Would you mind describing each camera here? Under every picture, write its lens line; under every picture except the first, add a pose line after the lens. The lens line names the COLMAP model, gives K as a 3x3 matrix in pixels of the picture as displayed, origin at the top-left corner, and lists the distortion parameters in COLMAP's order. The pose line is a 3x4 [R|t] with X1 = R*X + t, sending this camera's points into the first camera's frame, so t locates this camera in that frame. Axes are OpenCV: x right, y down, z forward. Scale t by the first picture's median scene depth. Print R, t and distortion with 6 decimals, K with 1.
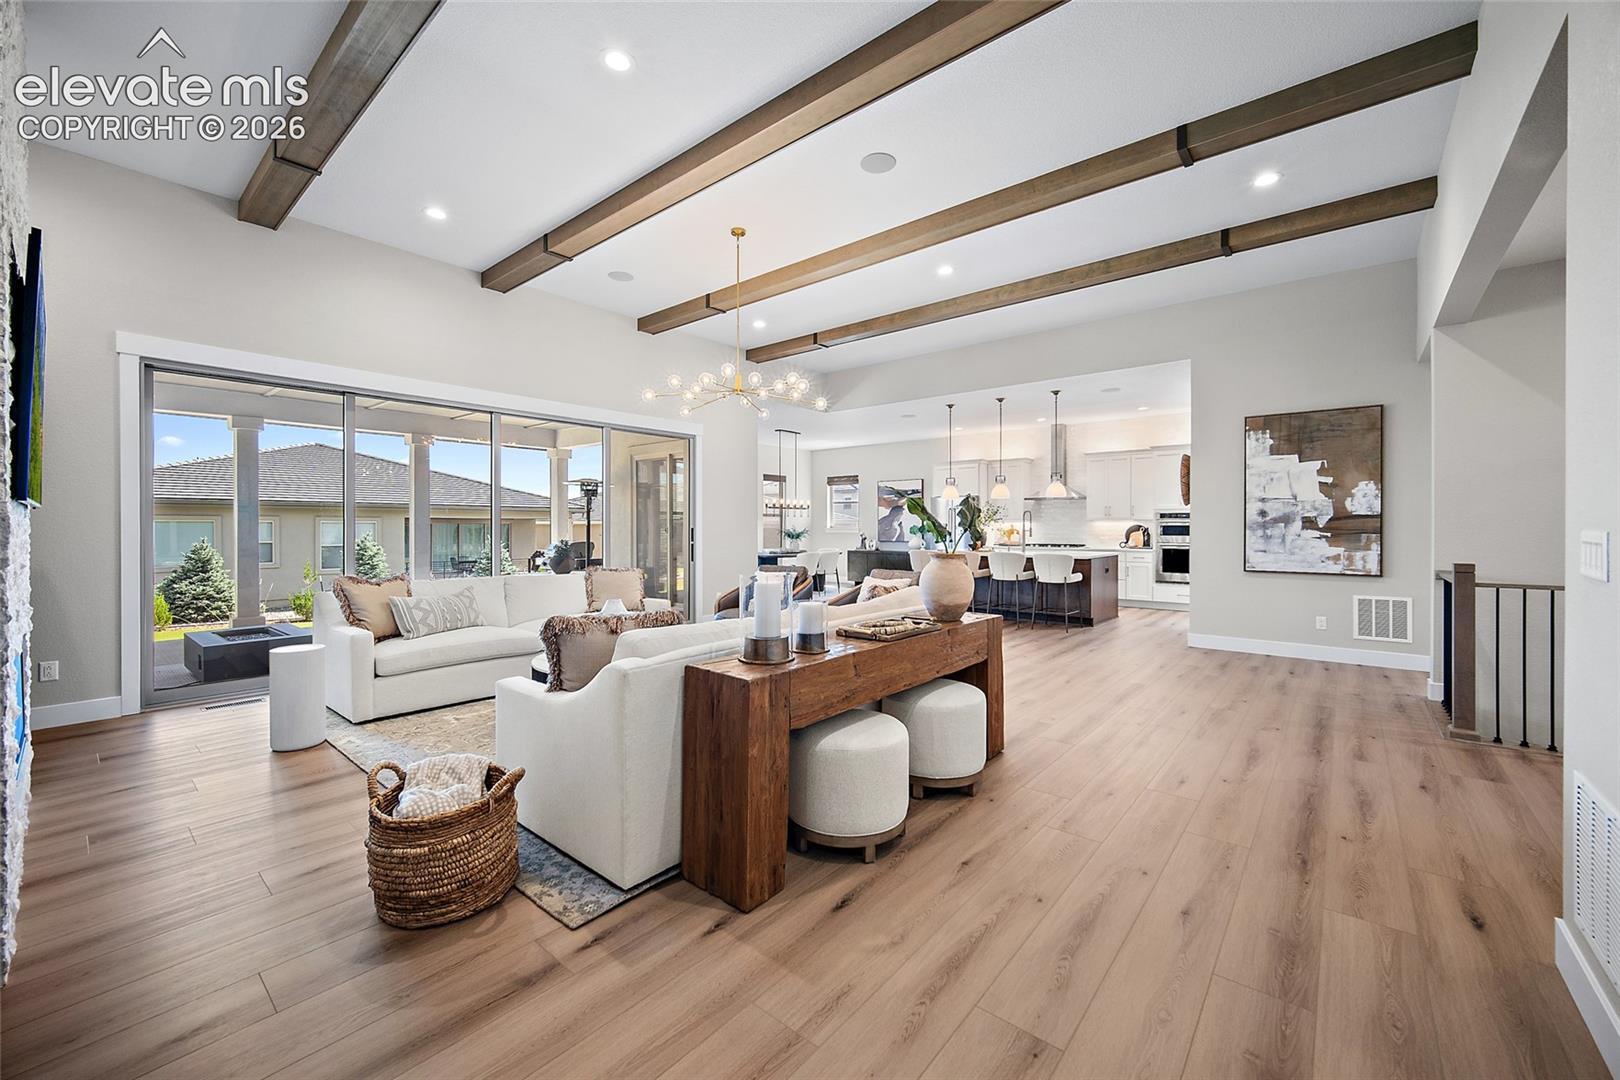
lens RADIAL K [[635.7, 0, 813.3], [0, 635.7, 529.6], [0, 0, 1]] dist [-0.001142, -0.000284]
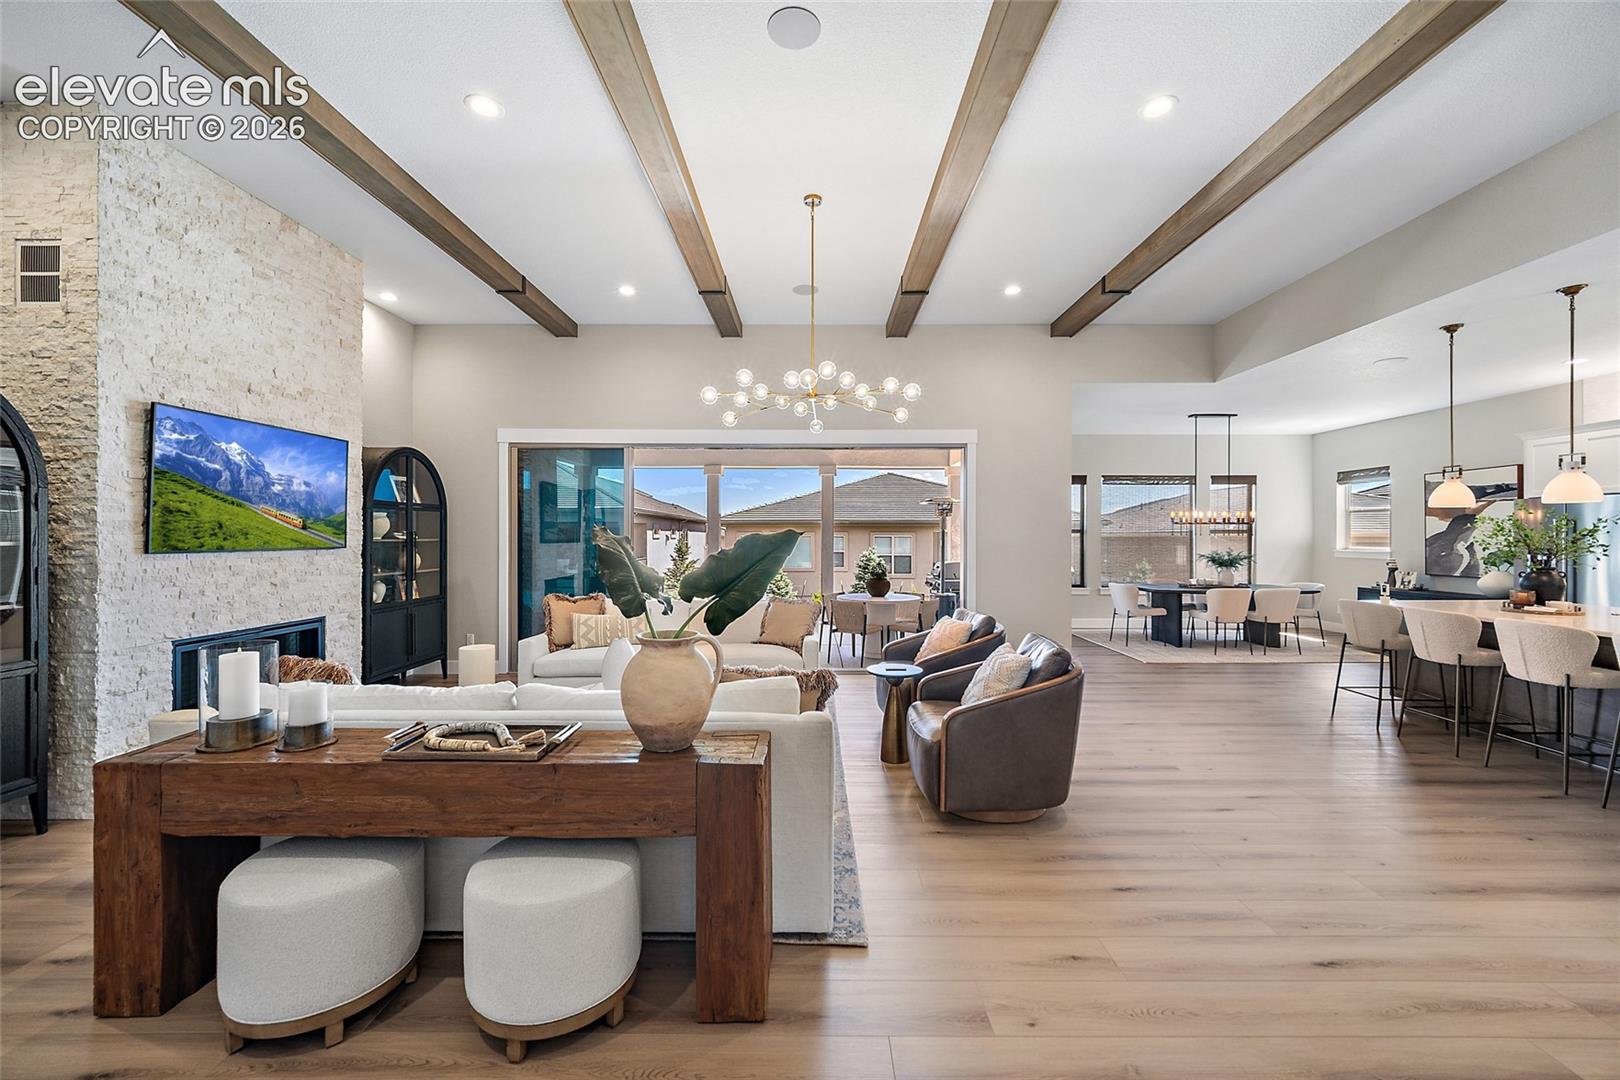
lens RADIAL K [[634.3, 0, 813.4], [0, 634.3, 534.7], [0, 0, 1]] dist [-0.001755, 0.000227]
pose [[0.640796, -0.000526, -0.767711, 0.434466], [-0.004571, 0.999979, -0.004501, -0.031380], [0.767697, 0.006393, 0.640781, 0.415918]]
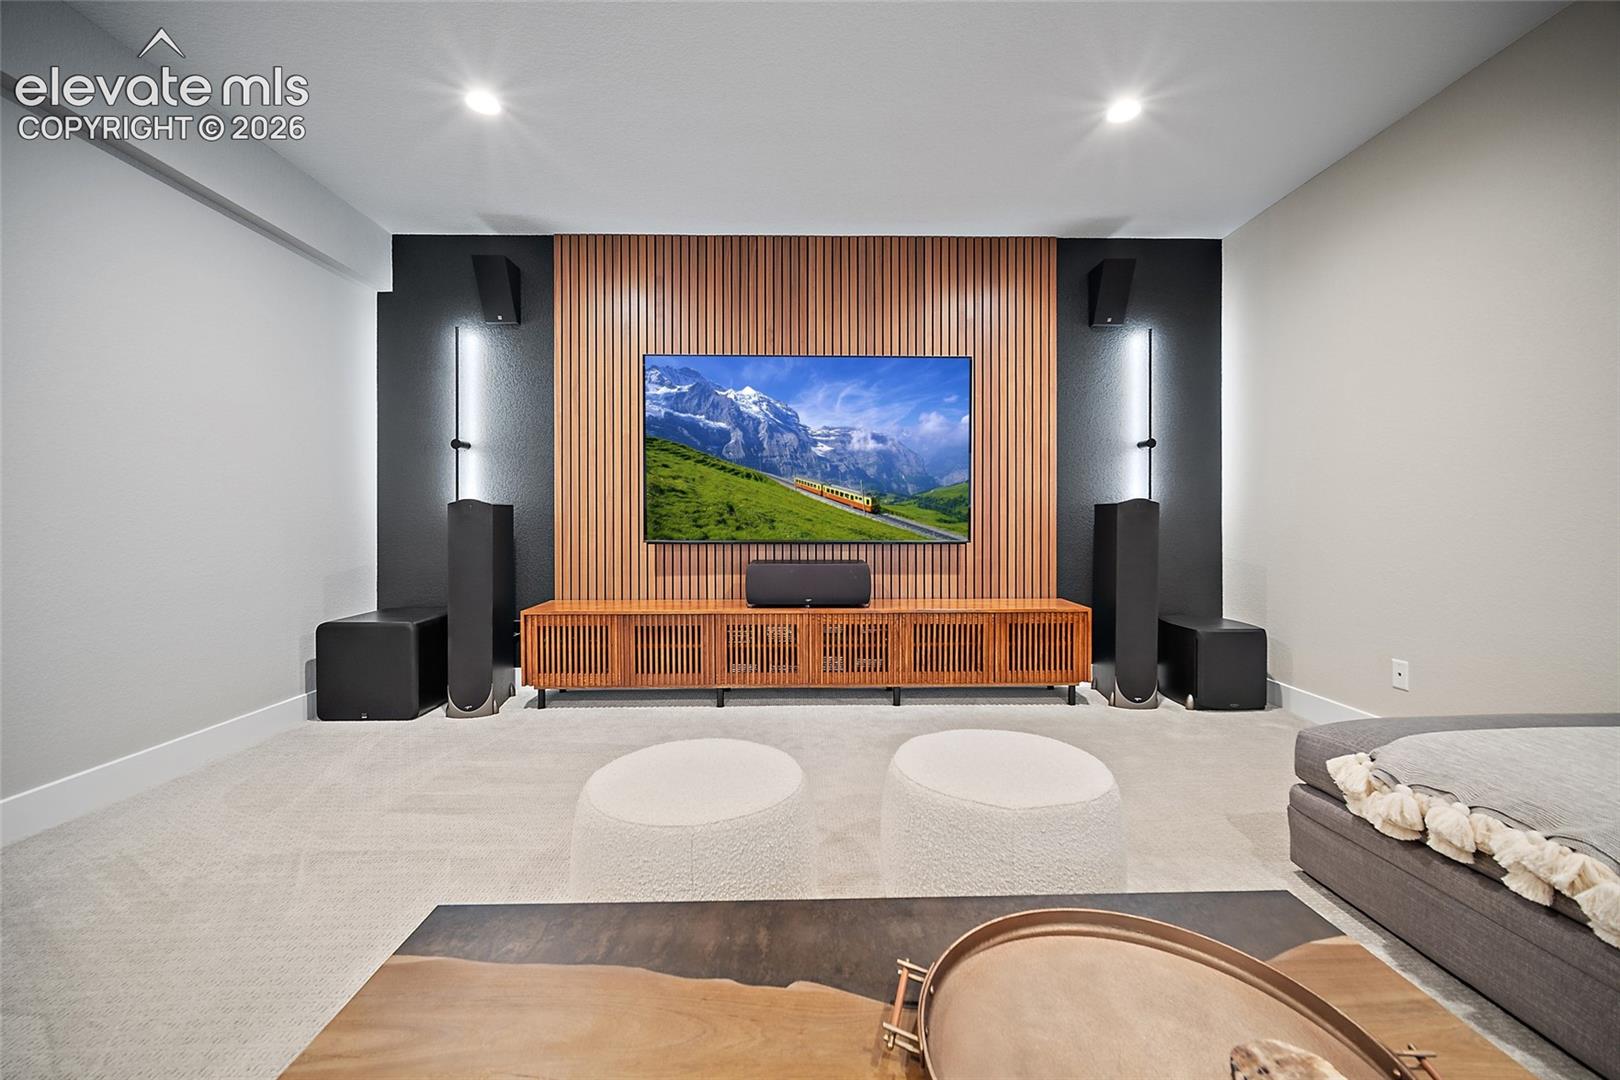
lens RADIAL K [[676.2, 0, 840.8], [0, 676.2, 511.1], [0, 0, 1]] dist [-0.000347, 0.000385]
pose [[-0.743625, -0.016704, -0.668389, -0.184313], [-0.008016, 0.999839, -0.016069, -0.032157], [0.668549, -0.006592, -0.743639, 0.775422]]
